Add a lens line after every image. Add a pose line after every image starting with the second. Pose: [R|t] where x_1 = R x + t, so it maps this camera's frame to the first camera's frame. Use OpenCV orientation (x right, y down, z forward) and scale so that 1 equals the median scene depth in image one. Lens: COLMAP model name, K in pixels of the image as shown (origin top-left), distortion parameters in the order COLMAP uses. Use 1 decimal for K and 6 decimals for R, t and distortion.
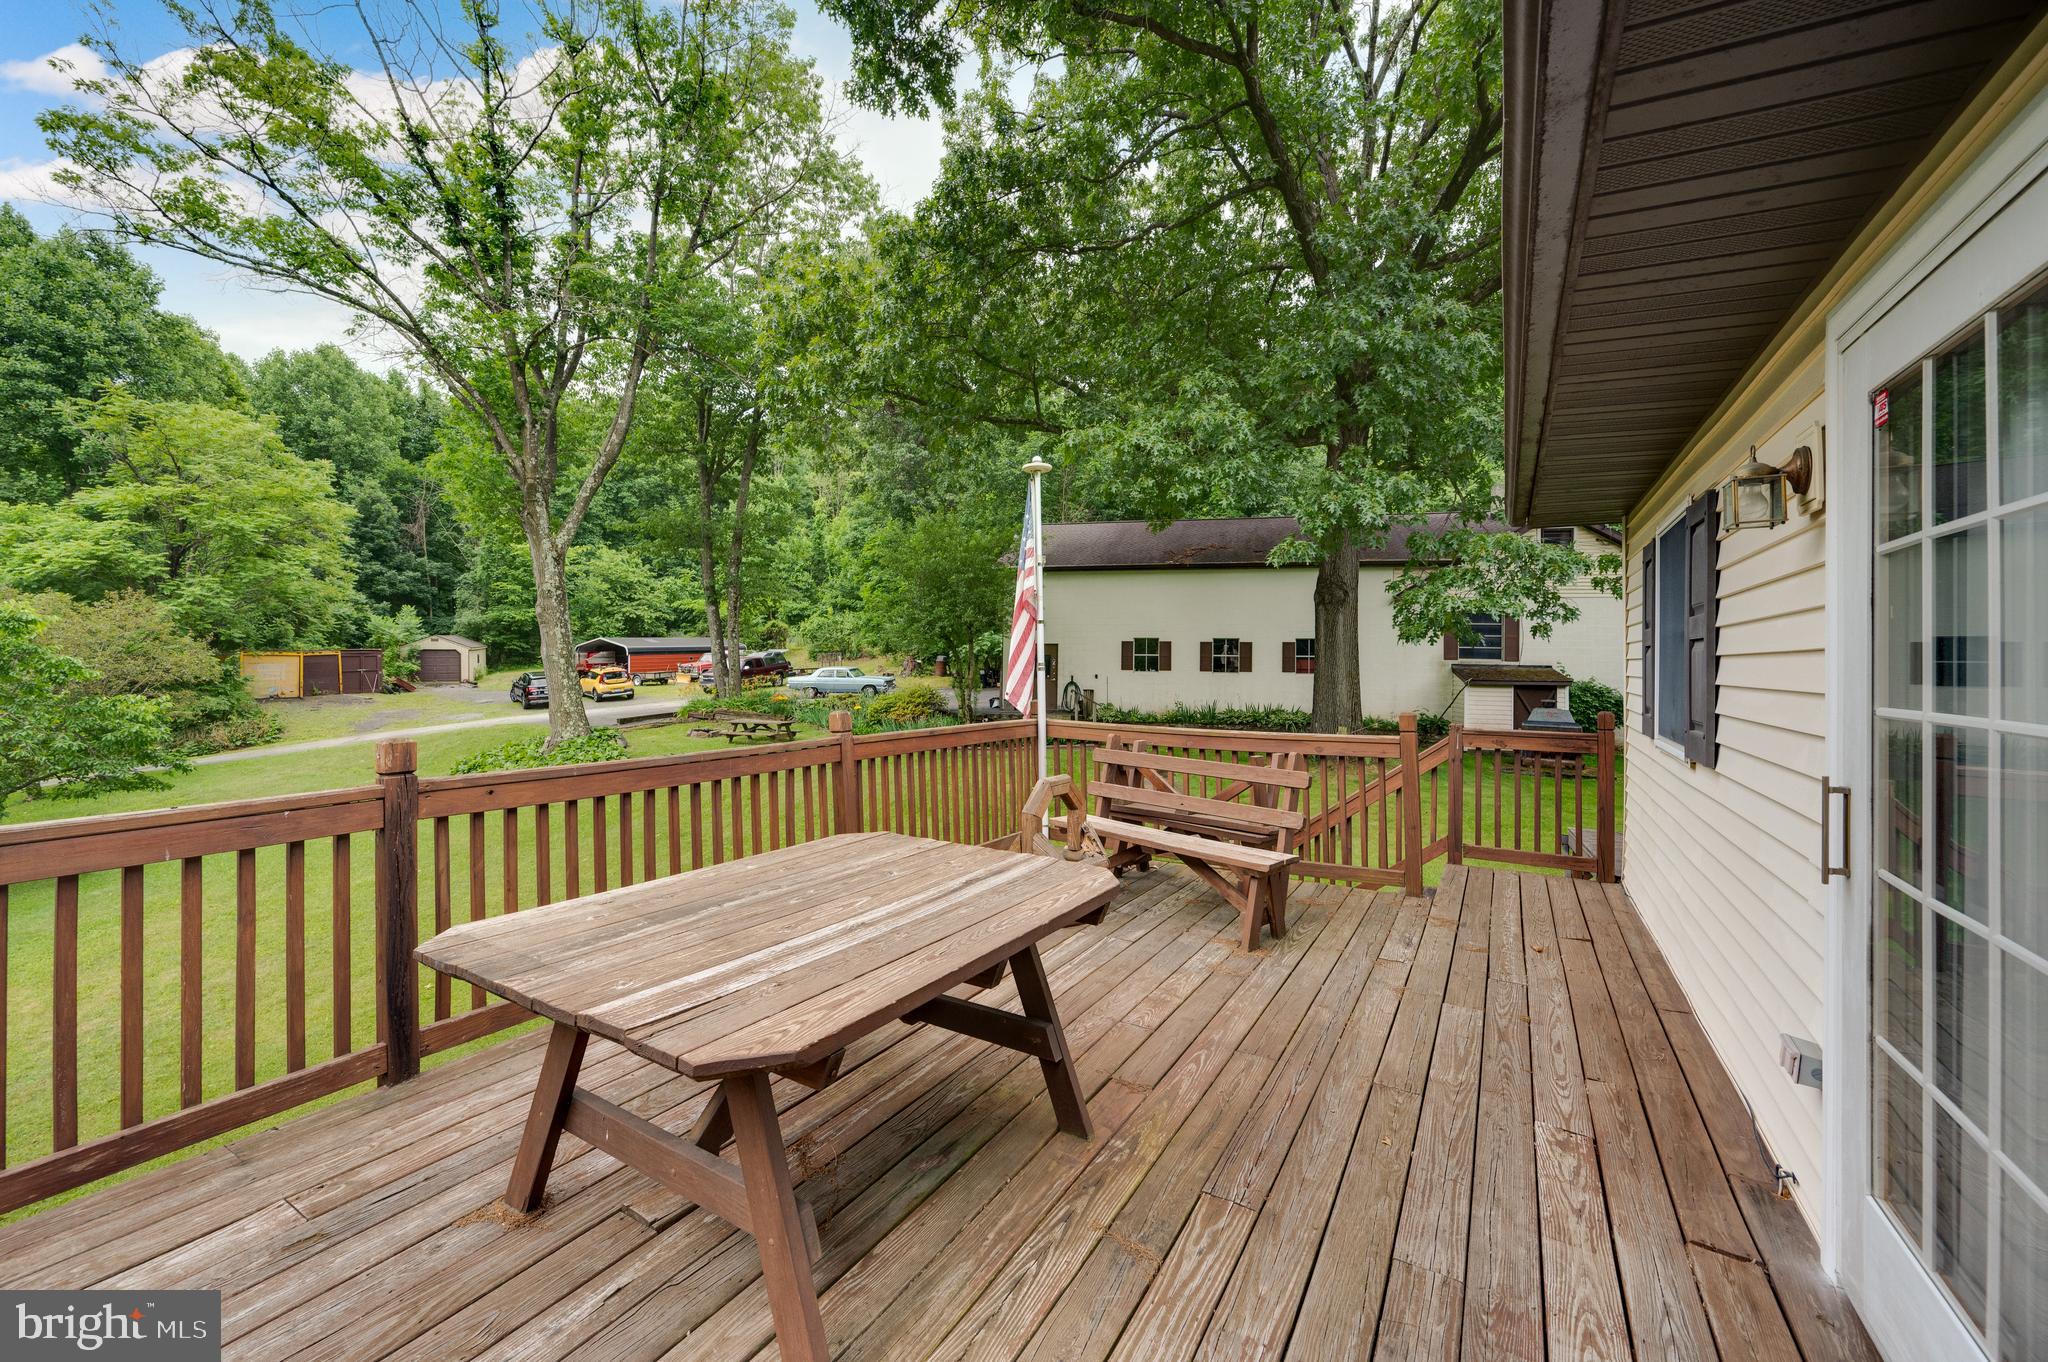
lens RADIAL K [[815.6, 0, 1050.2], [0, 815.6, 652.1], [0, 0, 1]] dist [-0.002741, 0.000593]
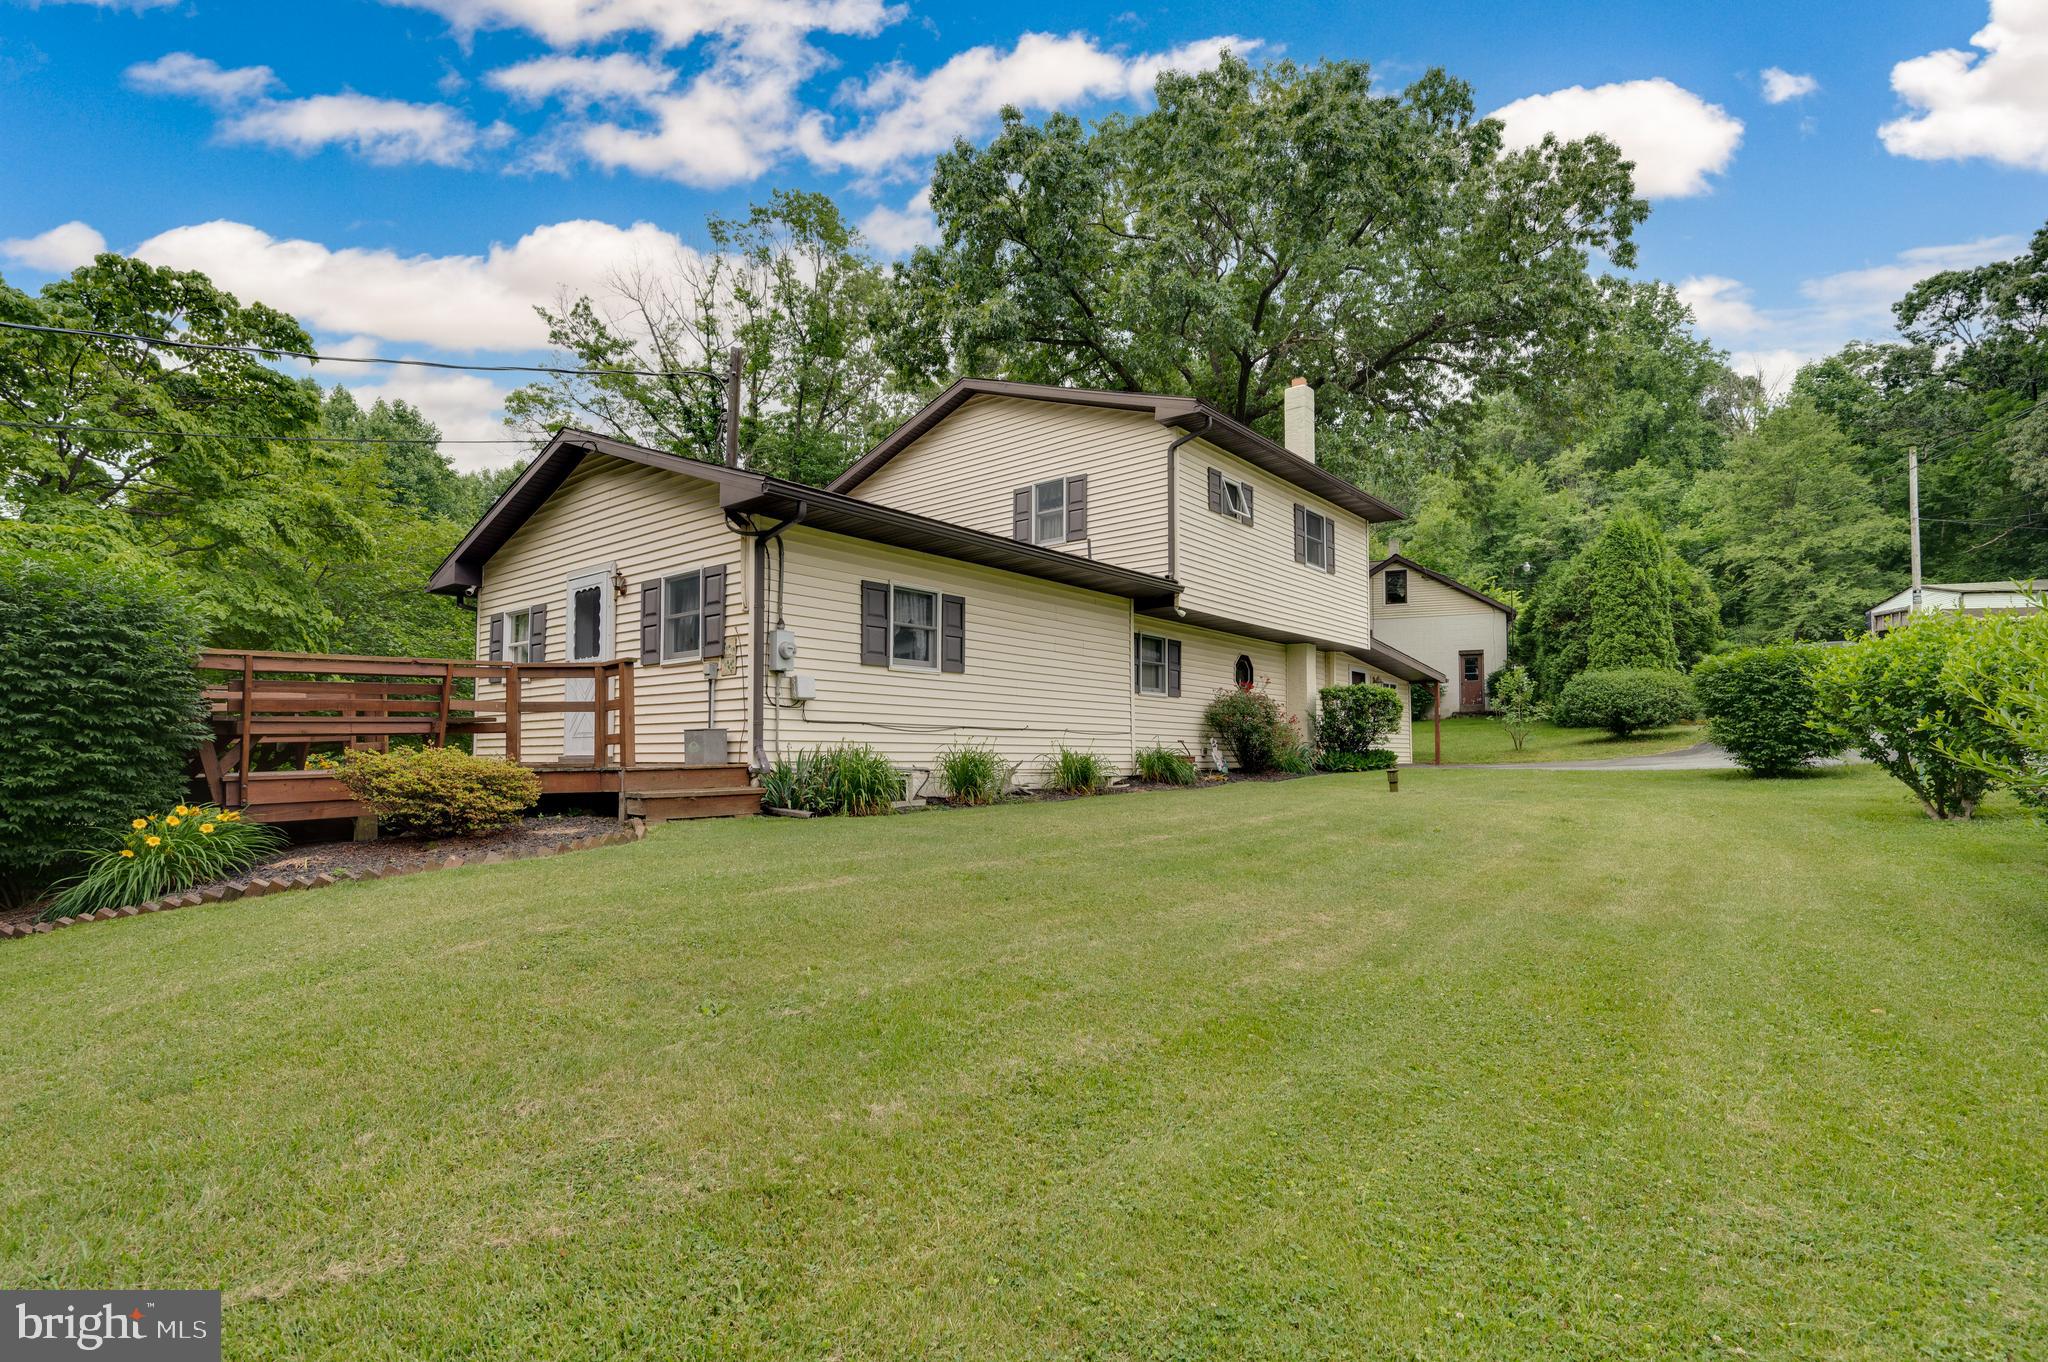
lens RADIAL K [[1006.7, 0, 1018.3], [0, 1006.7, 719.5], [0, 0, 1]] dist [-0.000219, 0.000950]
pose [[0.982273, -0.016971, -0.186689, 0.309010], [0.011252, 0.999436, -0.031651, 0.164157], [0.187120, 0.028990, 0.981909, -0.867565]]
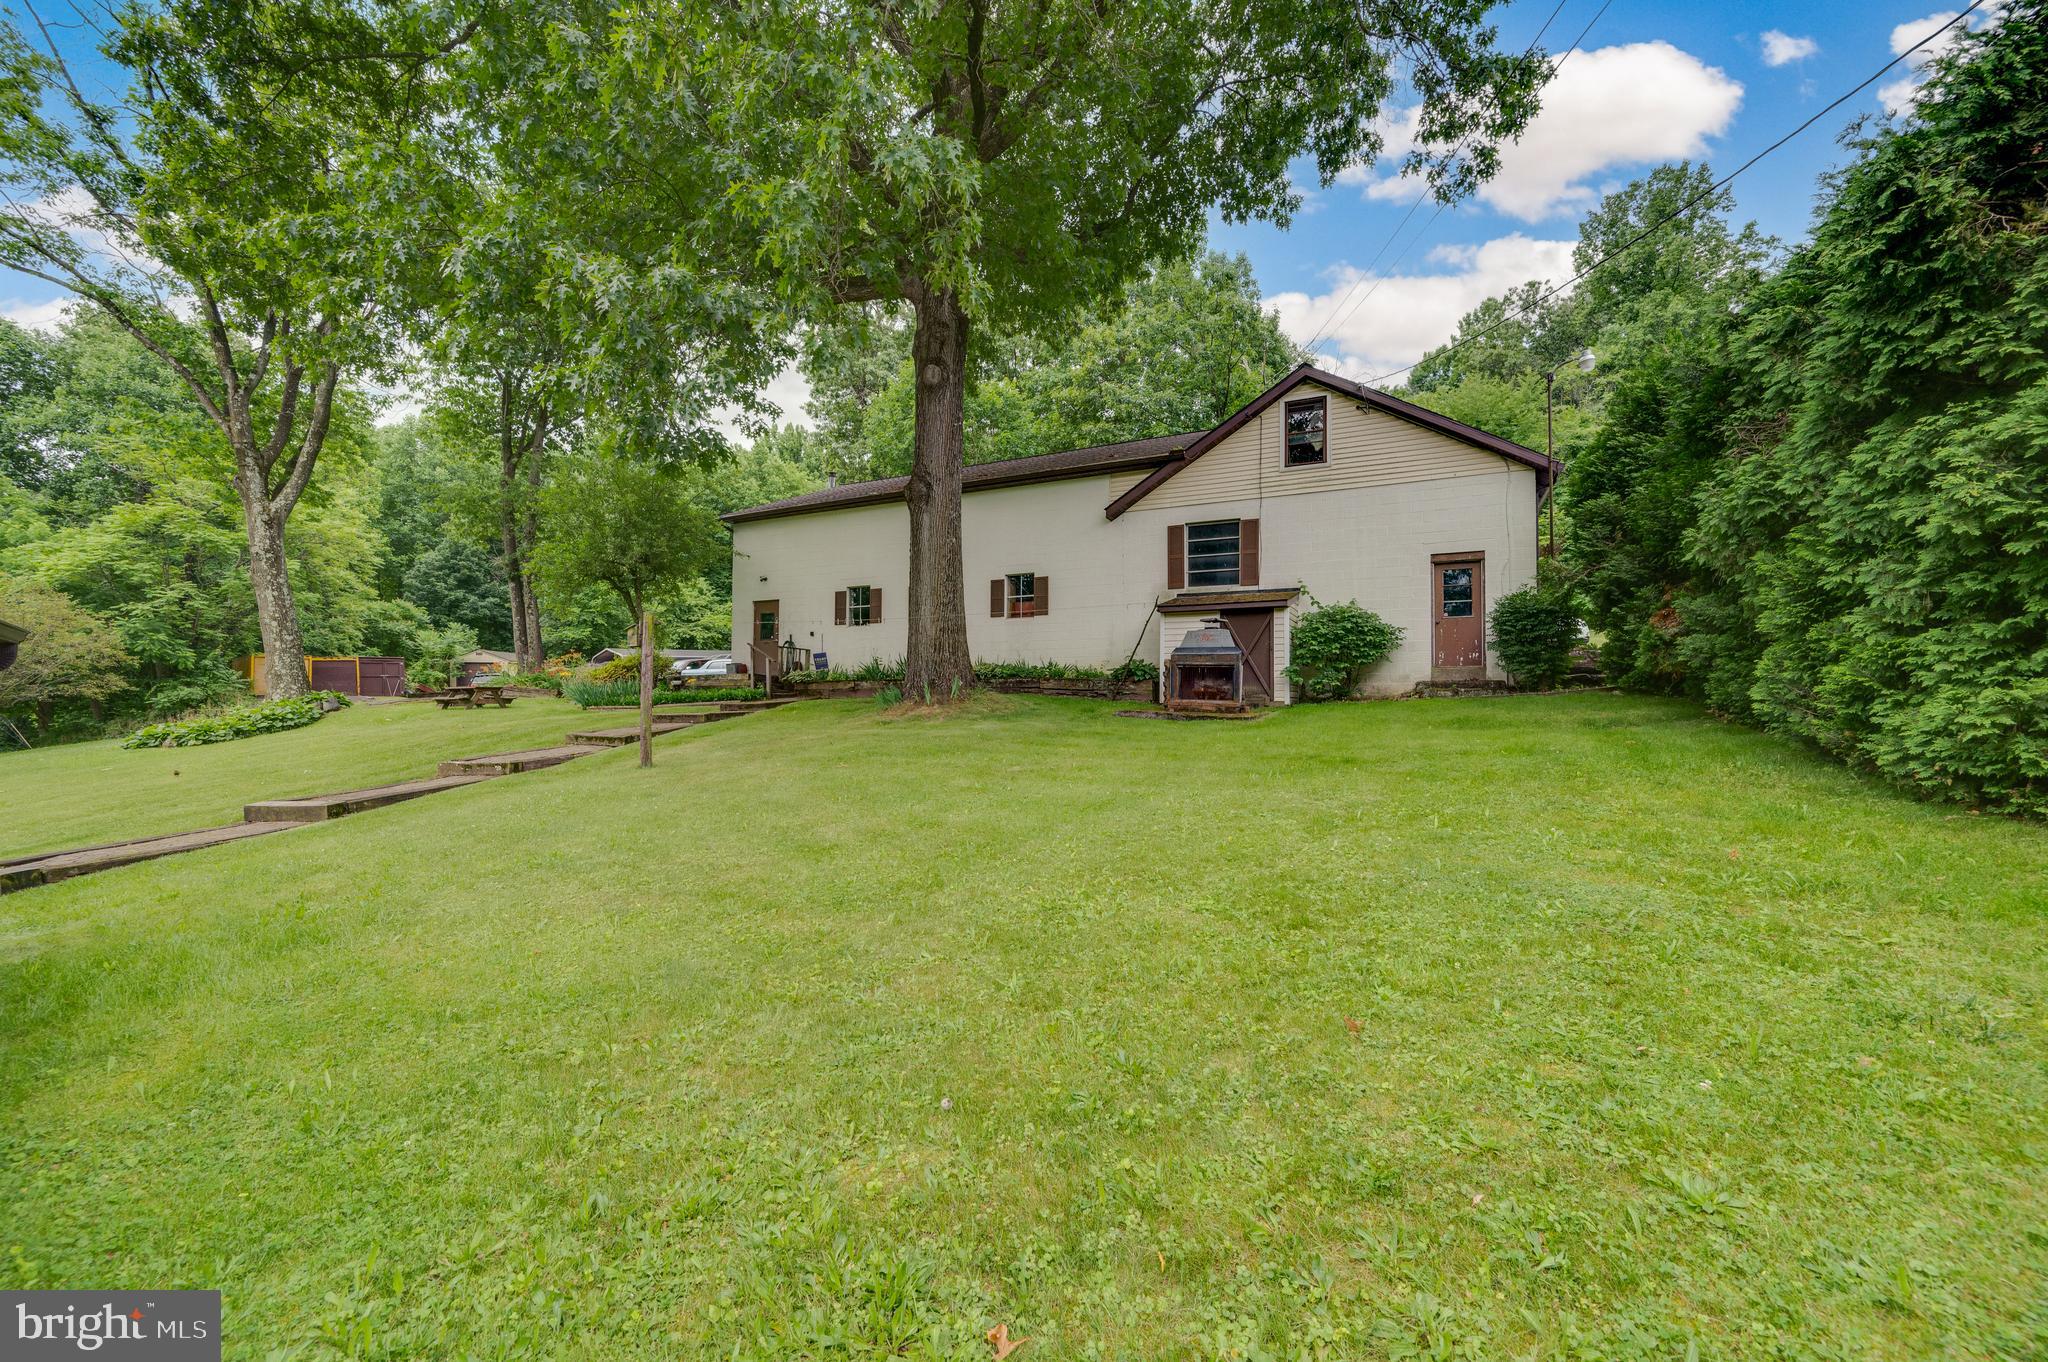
lens RADIAL K [[815.6, 0, 1036.5], [0, 815.6, 692.7], [0, 0, 1]] dist [-0.002741, 0.000593]
pose [[0.969748, -0.010278, -0.243890, 0.585283], [0.010625, 0.999944, 0.000108, 0.109368], [0.243875, -0.002697, 0.969803, 0.265638]]
